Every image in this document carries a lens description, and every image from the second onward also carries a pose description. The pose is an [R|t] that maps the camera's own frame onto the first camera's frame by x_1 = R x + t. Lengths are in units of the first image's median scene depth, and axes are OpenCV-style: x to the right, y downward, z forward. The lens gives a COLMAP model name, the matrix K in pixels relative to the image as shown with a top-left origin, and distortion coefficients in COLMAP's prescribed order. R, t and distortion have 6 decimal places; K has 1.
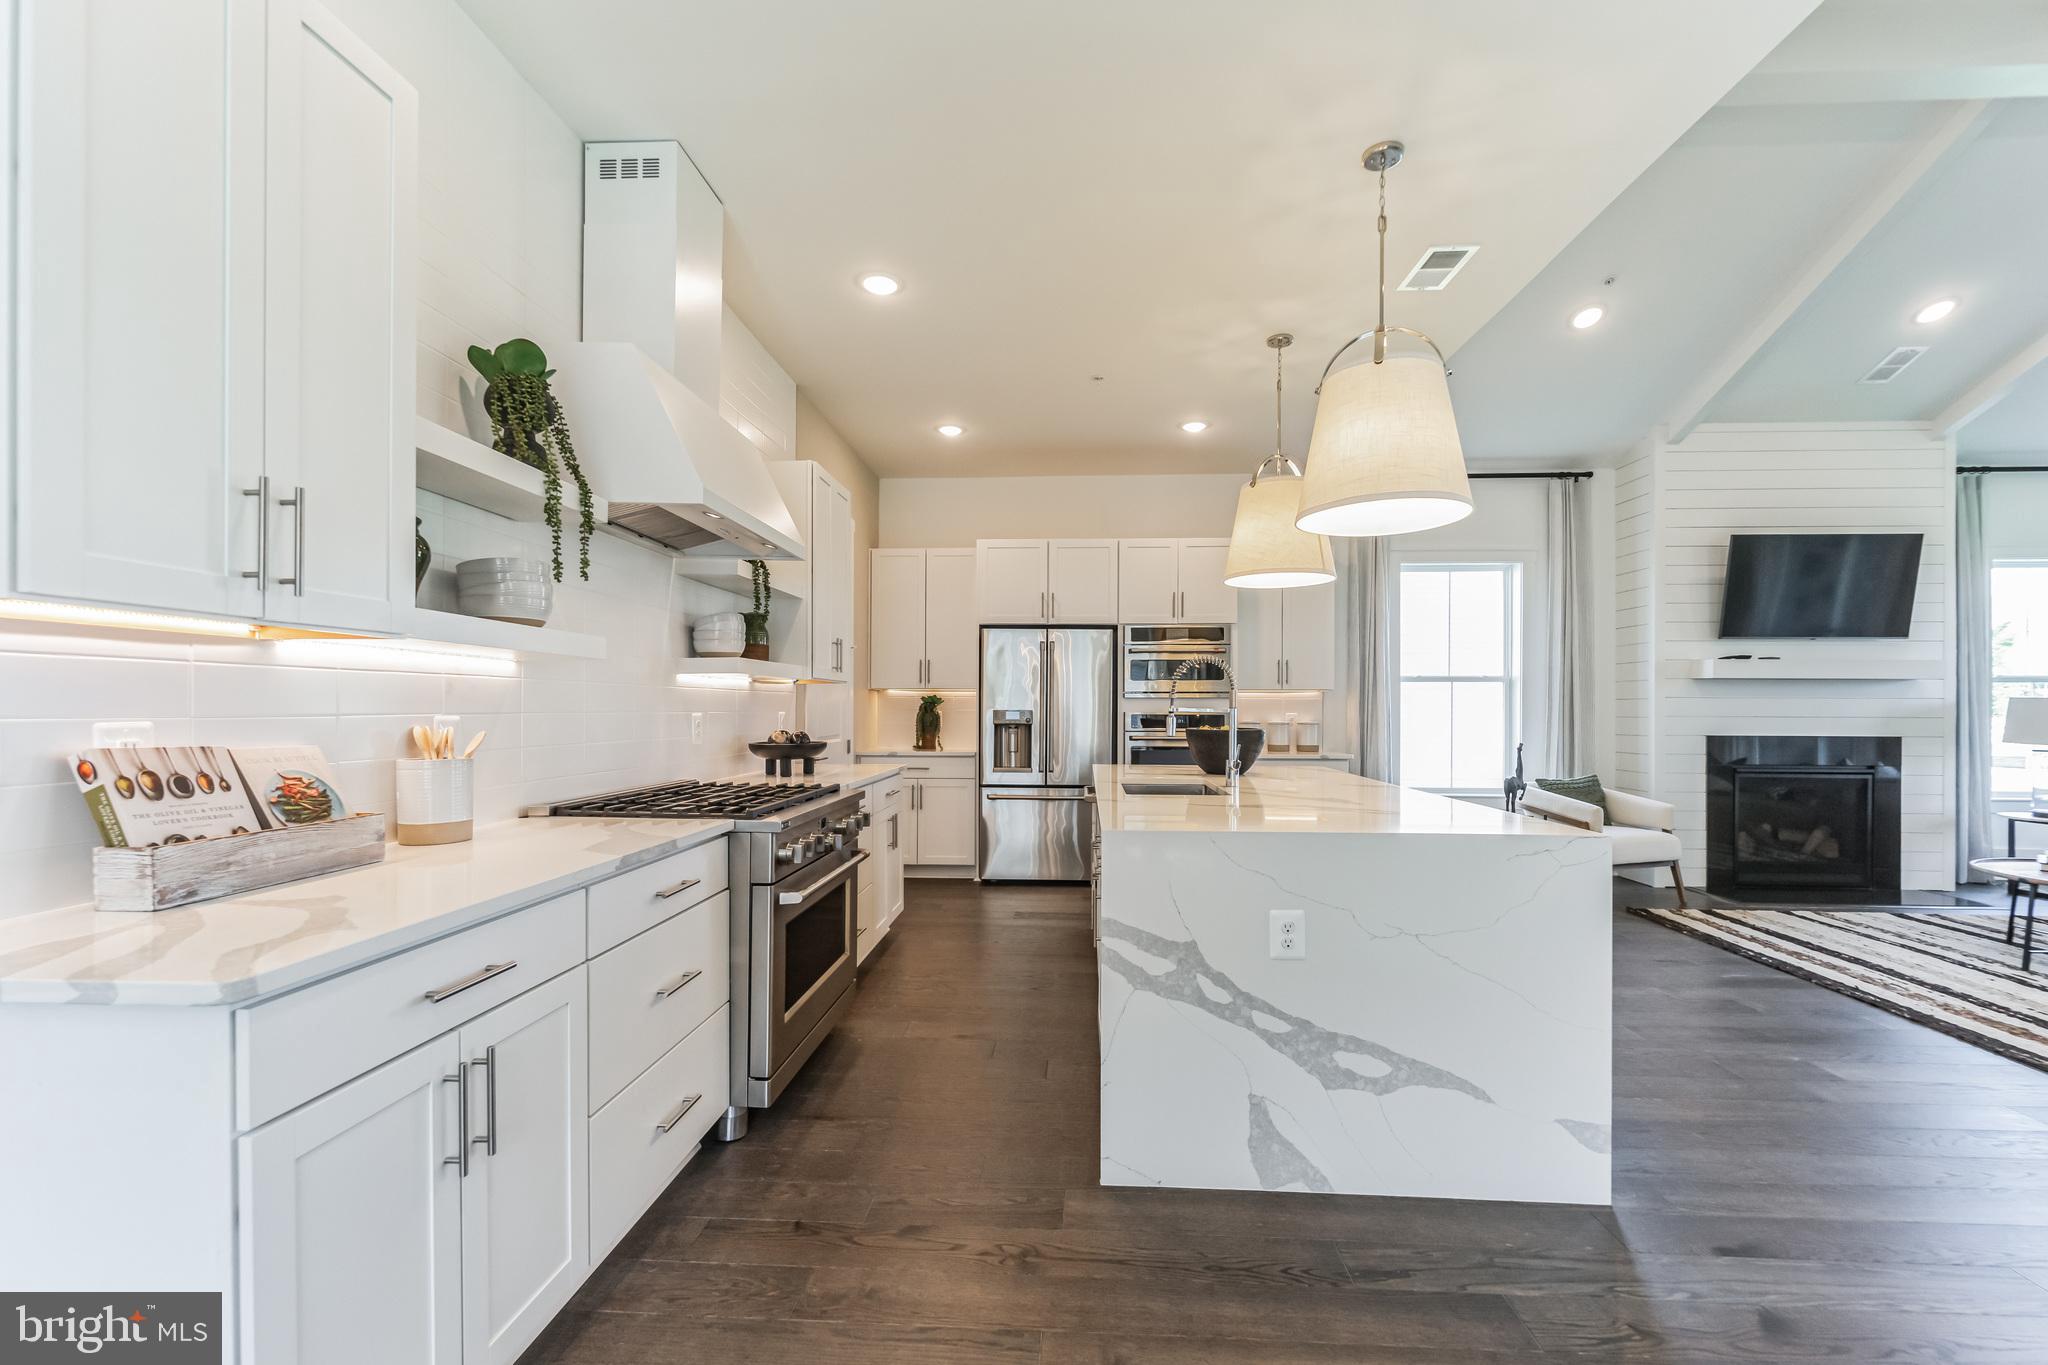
lens RADIAL K [[831.2, 0, 1024.9], [0, 831.2, 710.8], [0, 0, 1]] dist [-0.006371, -0.000496]
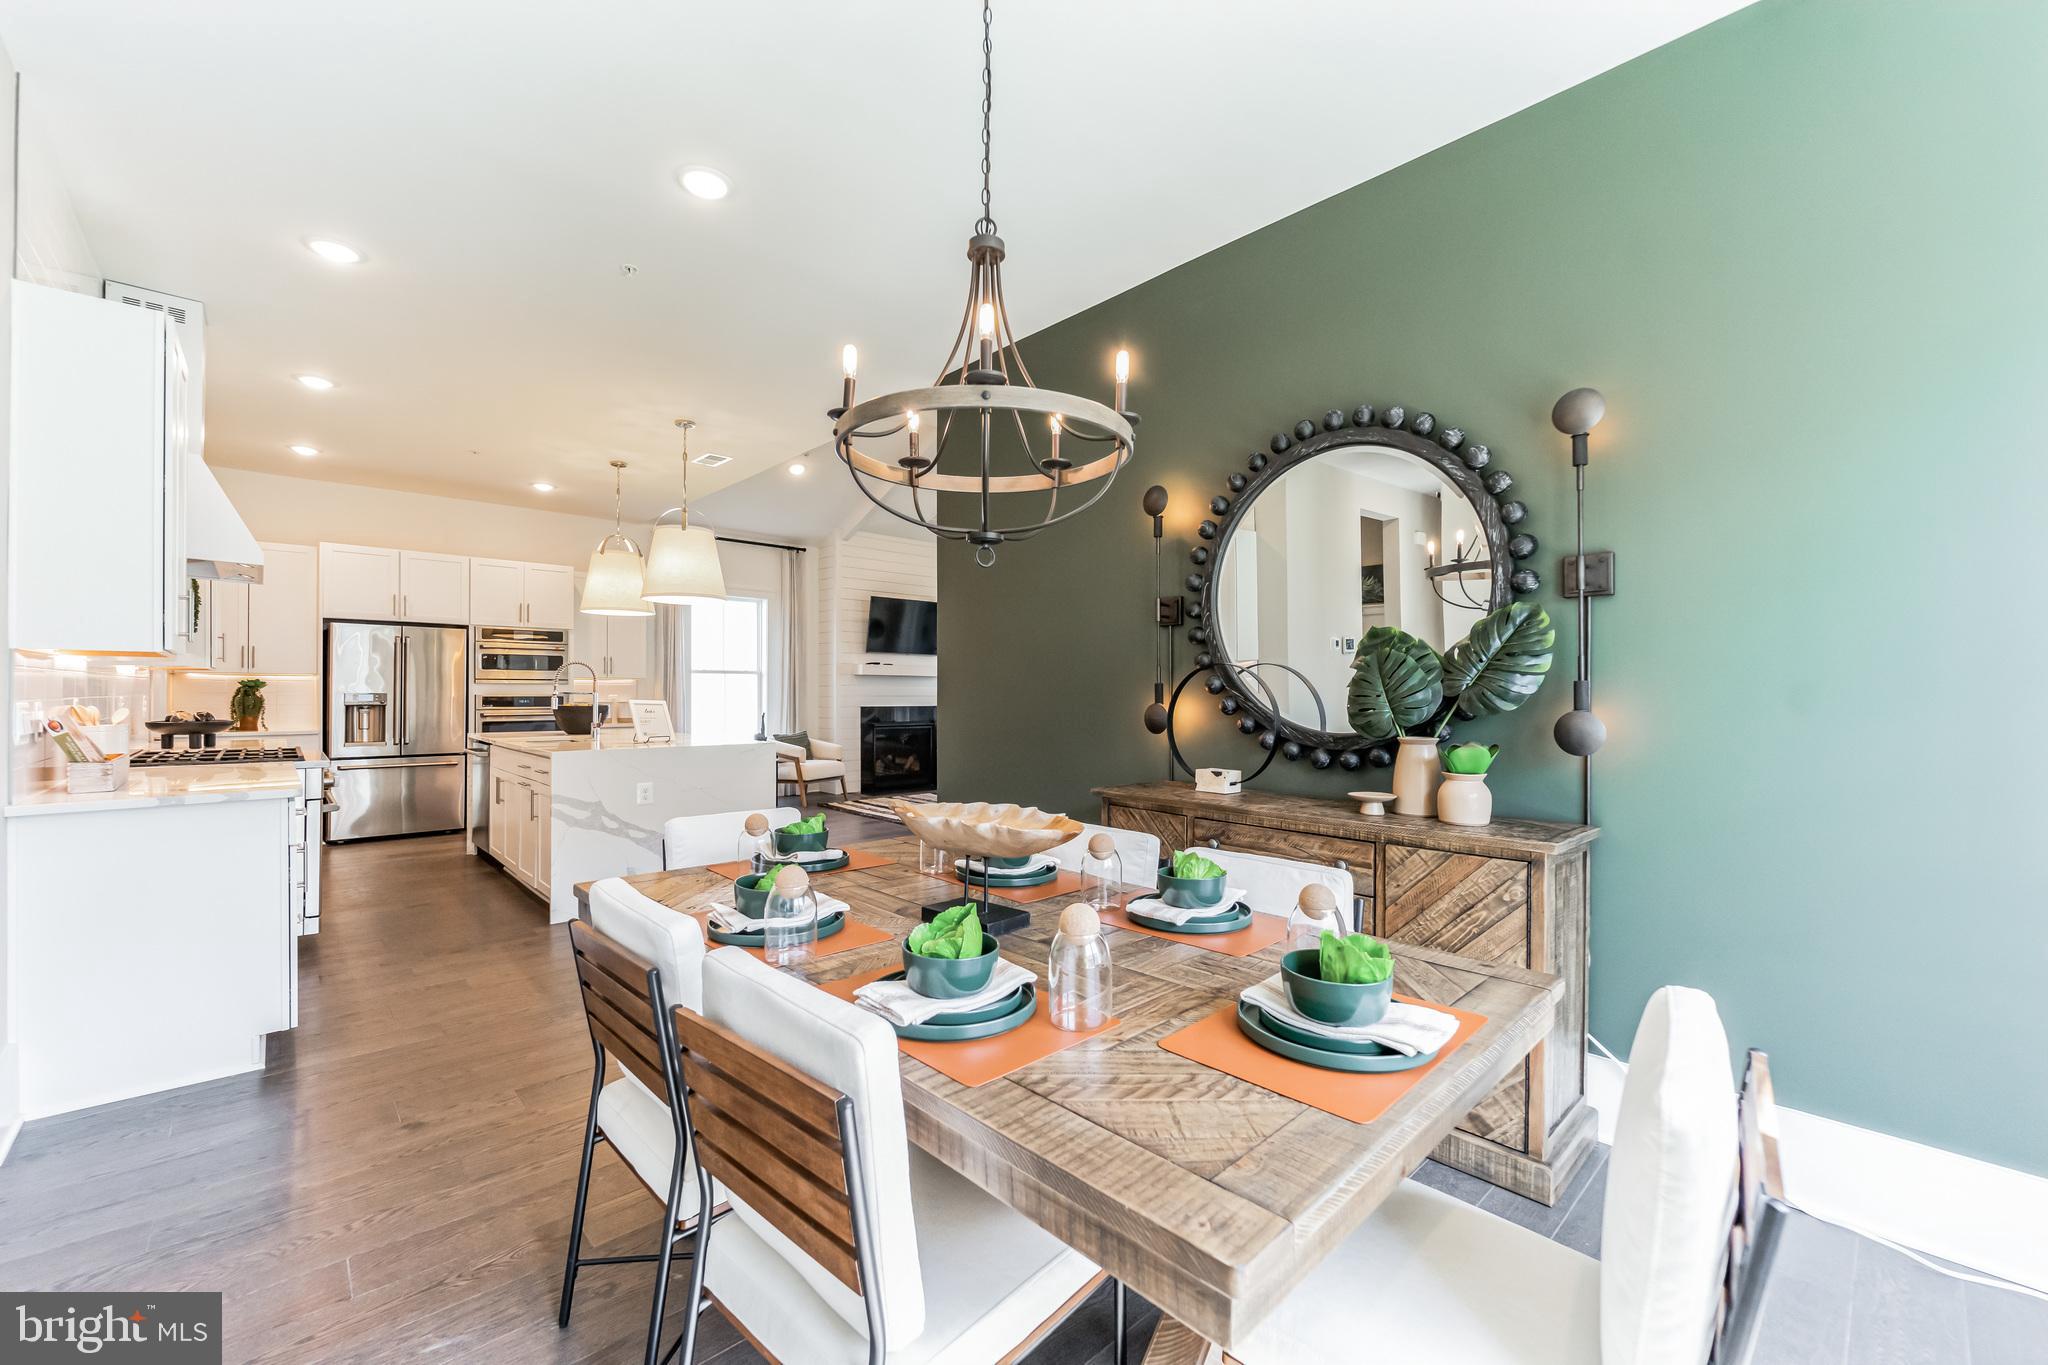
lens RADIAL K [[812.7, 0, 1024.0], [0, 812.7, 682.5], [0, 0, 1]] dist [0.014871, -0.000040]
pose [[0.683157, 0.007395, 0.730234, -0.224985], [0.001224, 0.999936, -0.011272, -0.001652], [-0.730271, 0.008594, 0.683104, -0.474140]]
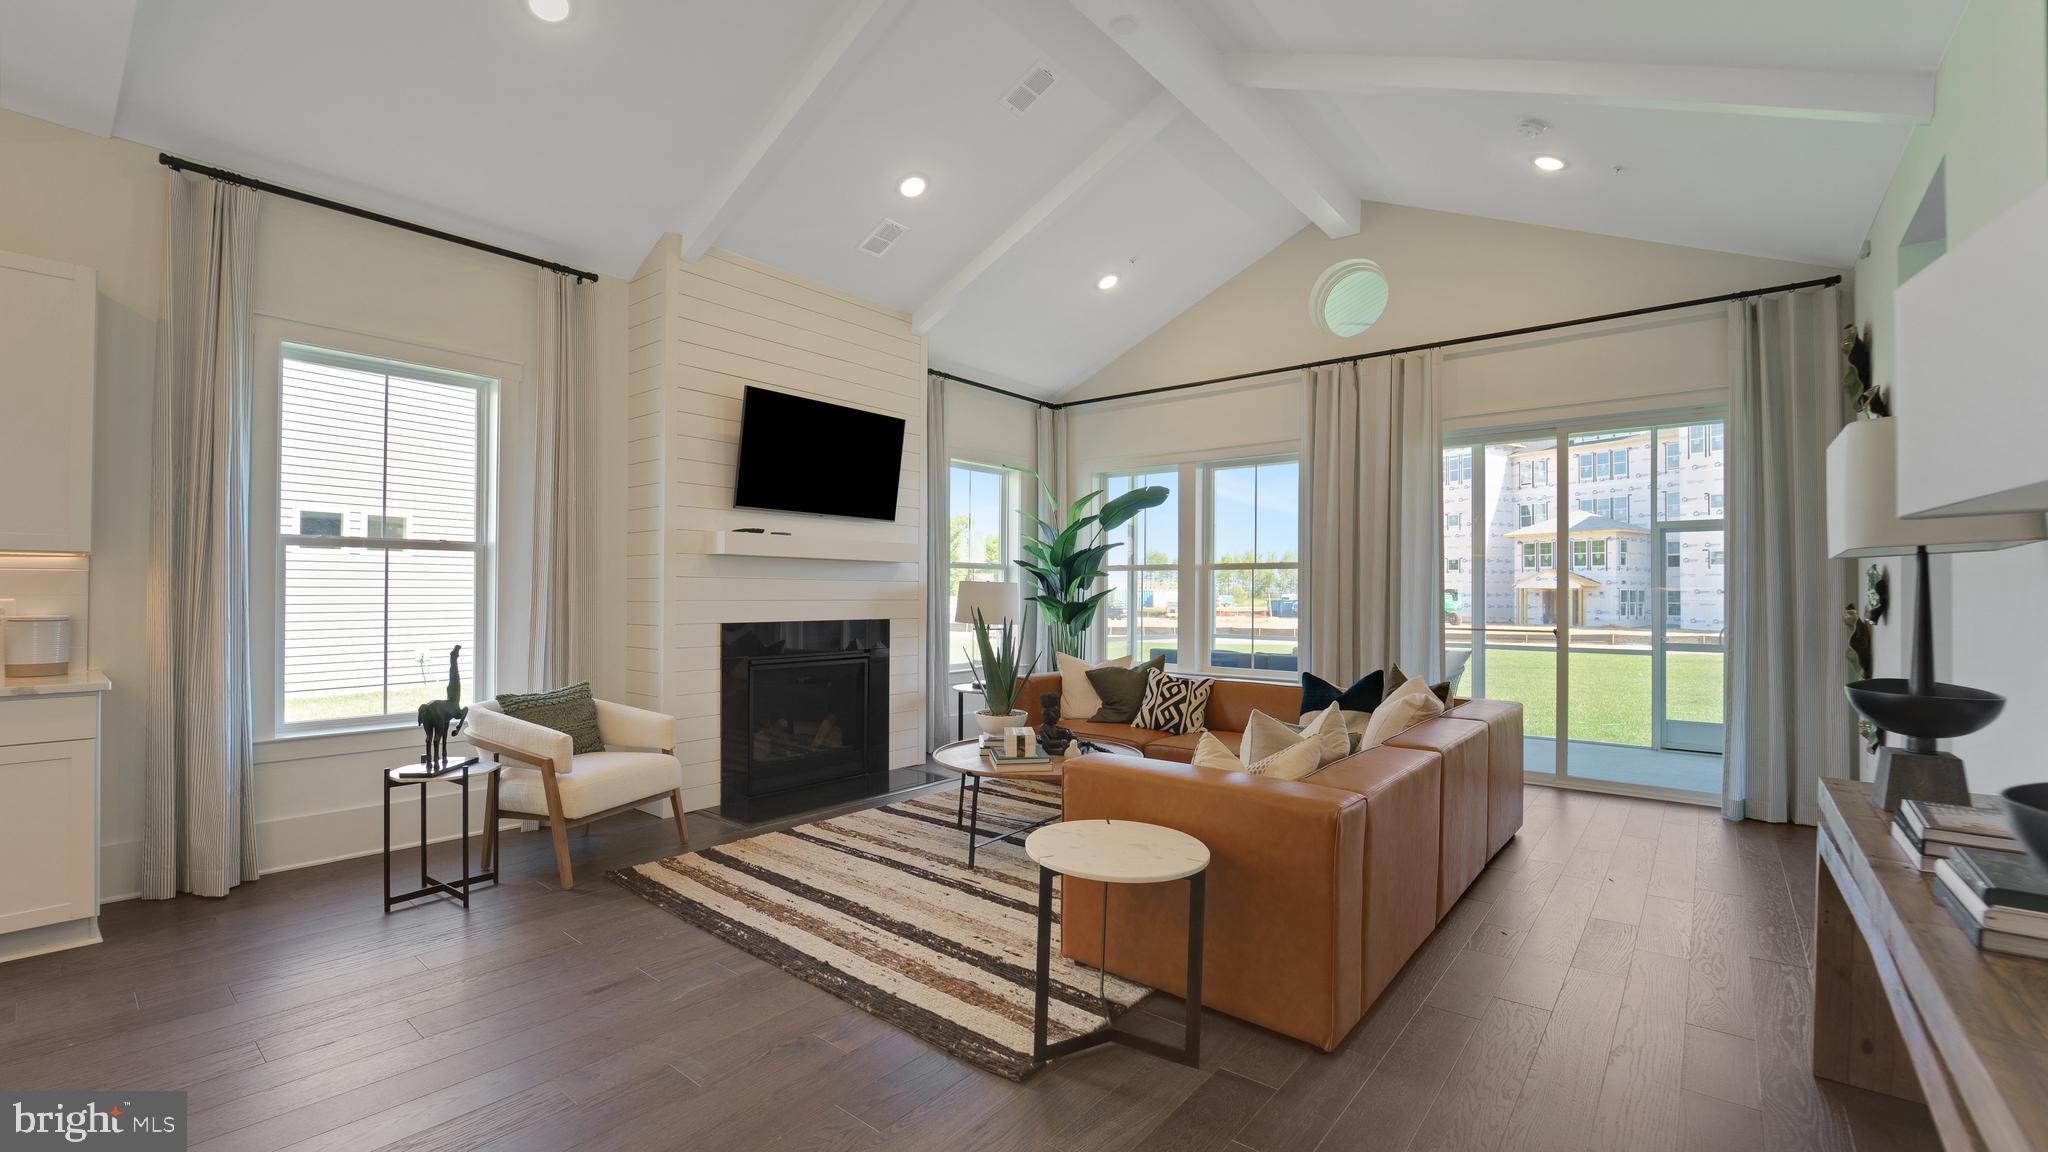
lens RADIAL K [[839.5, 0, 1024.0], [0, 839.5, 576.0], [0, 0, 1]] dist [-0.000910, -0.000040]
pose [[0.579942, 0.014898, 0.814522, 0.325839], [-0.000876, 0.999844, -0.017664, -0.002894], [-0.814657, 0.009531, 0.579864, 0.273873]]
